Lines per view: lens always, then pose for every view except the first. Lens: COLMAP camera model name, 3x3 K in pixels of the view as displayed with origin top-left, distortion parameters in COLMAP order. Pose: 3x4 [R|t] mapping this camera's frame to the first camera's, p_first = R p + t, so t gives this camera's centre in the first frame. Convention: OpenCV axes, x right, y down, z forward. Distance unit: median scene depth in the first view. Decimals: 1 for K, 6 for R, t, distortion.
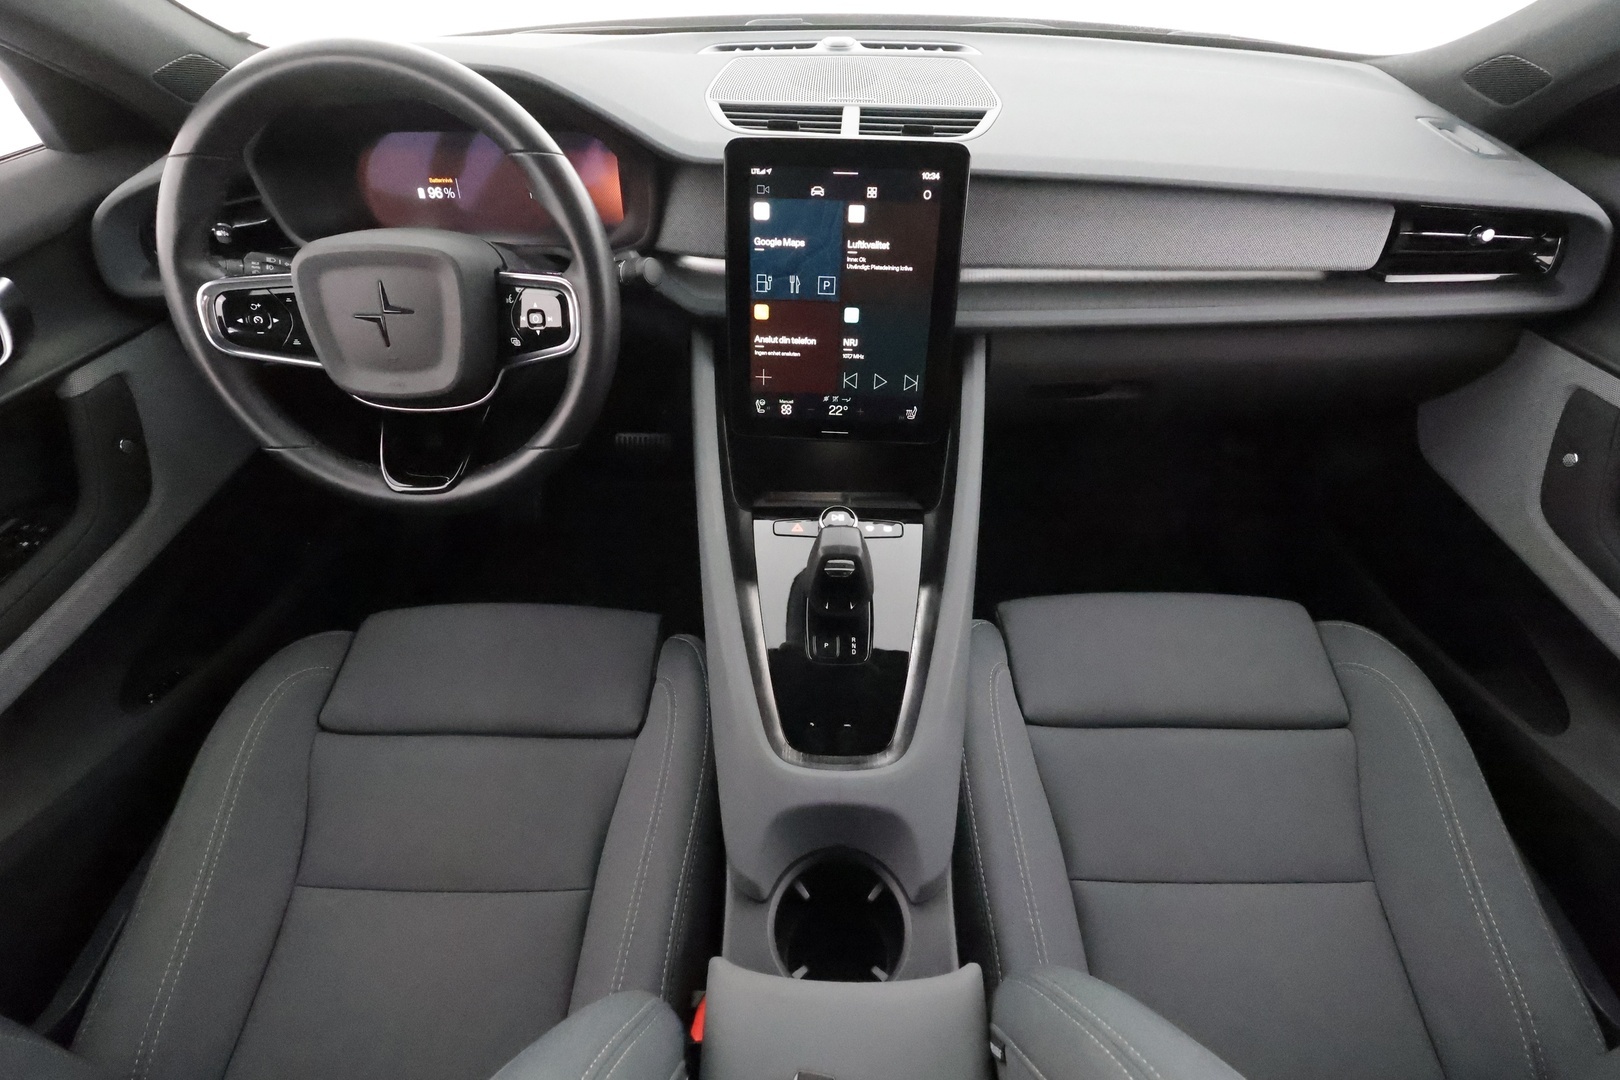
lens RADIAL K [[758.5, 0, 810.0], [0, 758.5, 540.0], [0, 0, 1]] dist [0.002204, 0.000797]
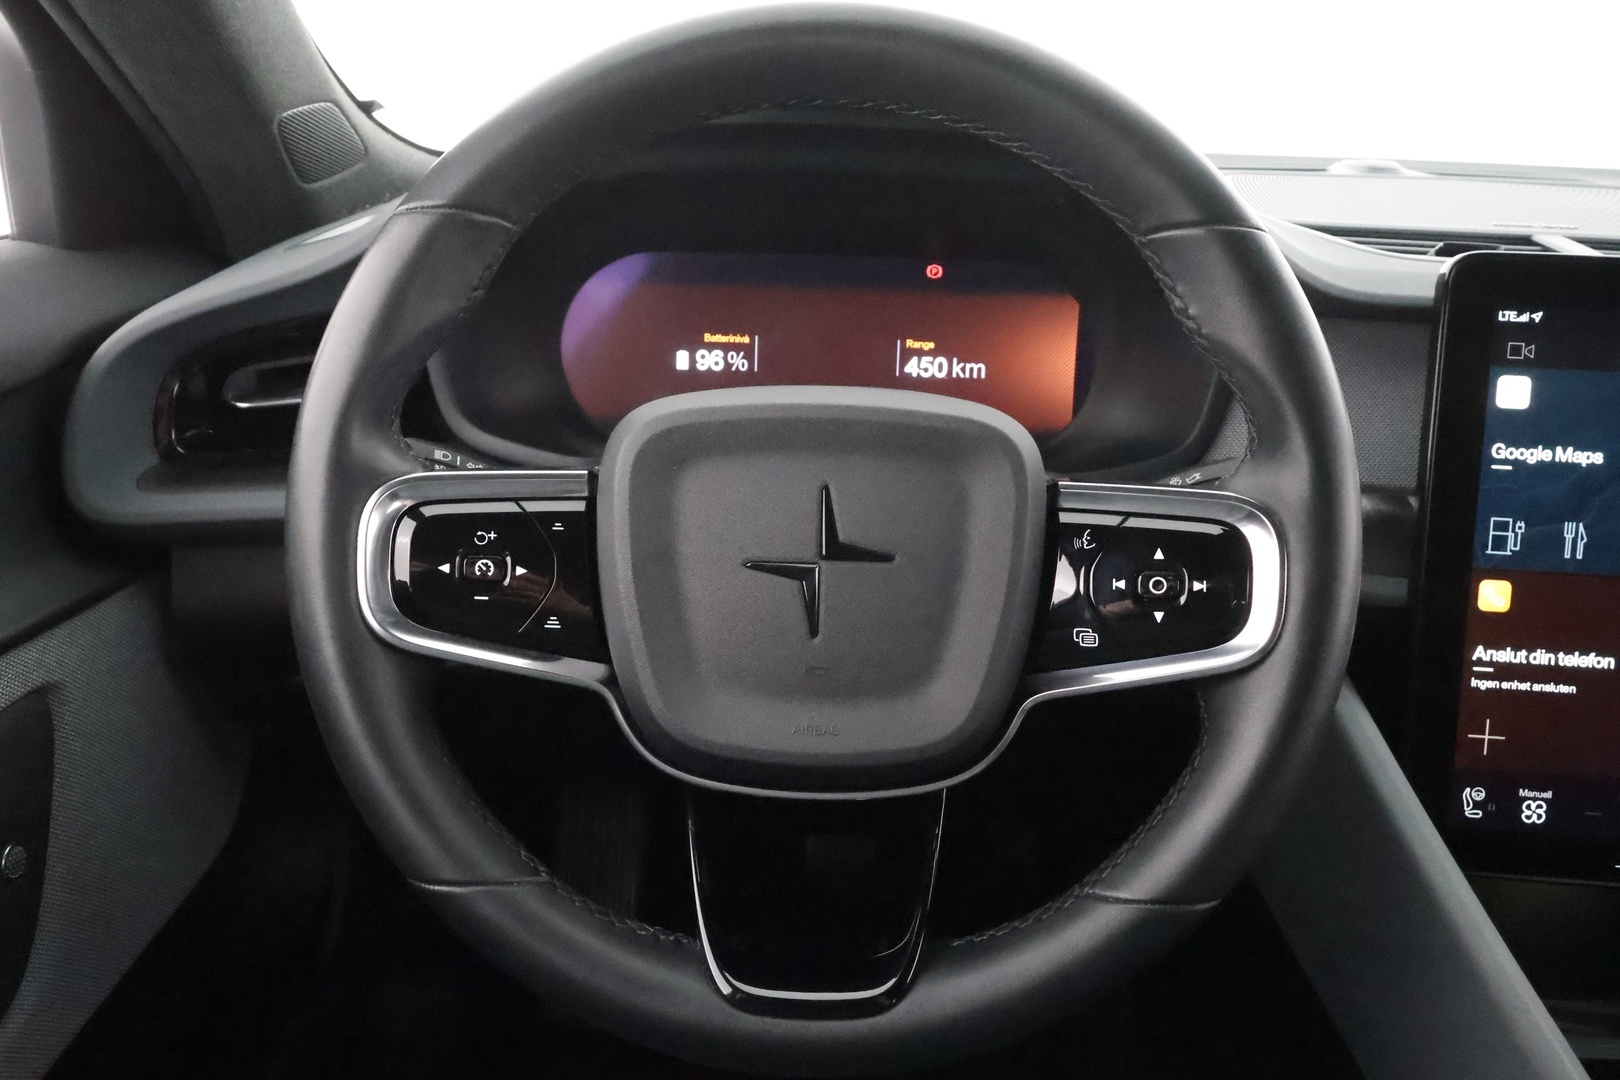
lens RADIAL K [[1179.3, 0, 810.0], [0, 1179.3, 540.0], [0, 0, 1]] dist [-0.000597, 0.005894]
pose [[0.999380, 0.032359, 0.013892, -0.494652], [-0.025127, 0.931645, -0.362499, -0.065418], [-0.024672, 0.361925, 0.931881, 0.342906]]
